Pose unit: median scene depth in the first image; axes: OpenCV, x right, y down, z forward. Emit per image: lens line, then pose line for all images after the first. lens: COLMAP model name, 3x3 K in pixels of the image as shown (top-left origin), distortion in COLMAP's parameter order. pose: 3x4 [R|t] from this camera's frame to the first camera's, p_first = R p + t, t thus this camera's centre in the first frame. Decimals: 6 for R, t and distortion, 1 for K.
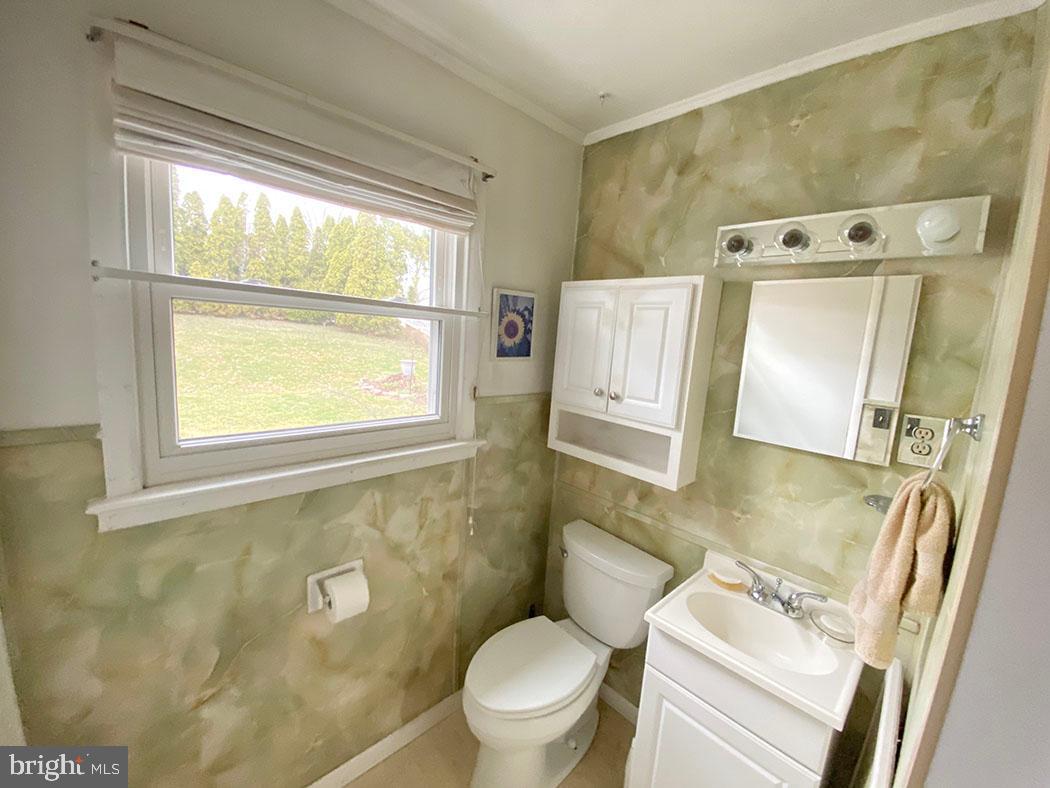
lens RADIAL K [[423.7, 0, 521.9], [0, 423.7, 389.0], [0, 0, 1]] dist [0.022619, -0.019408]
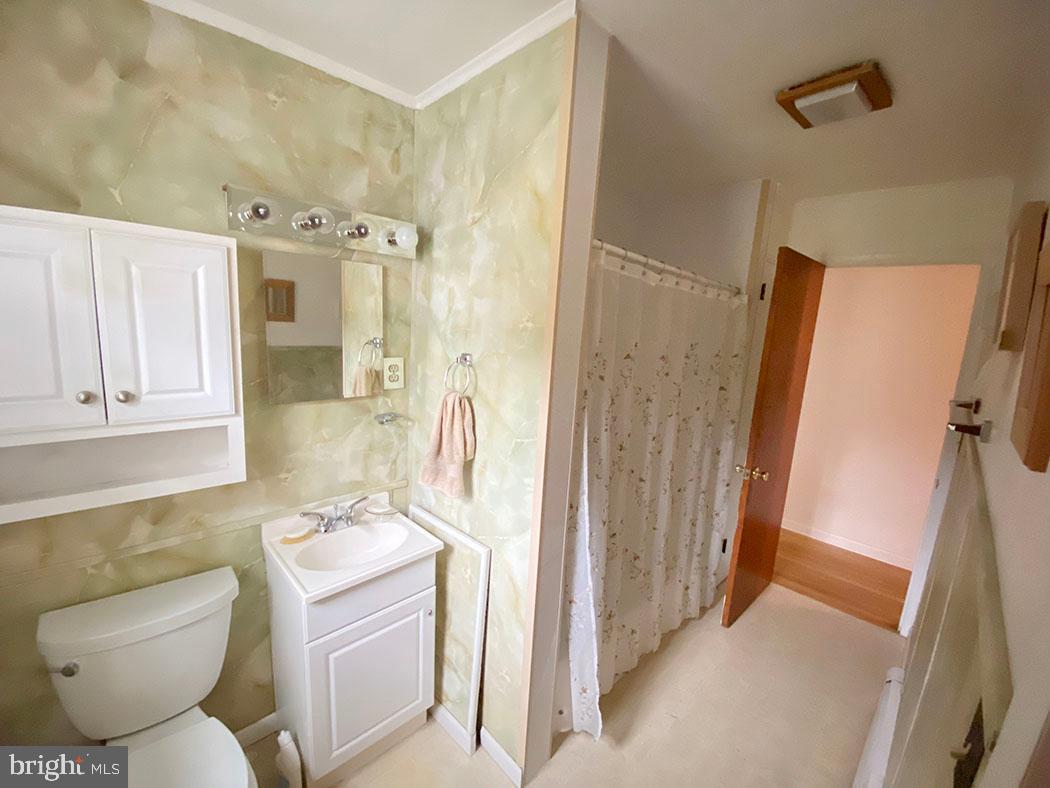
lens RADIAL K [[423.7, 0, 521.9], [0, 423.7, 389.0], [0, 0, 1]] dist [0.022619, -0.019408]
pose [[0.000219, -0.227052, 0.973883, -0.472383], [0.078515, 0.970880, 0.226334, -0.106417], [-0.996913, 0.076415, 0.018040, 0.377672]]
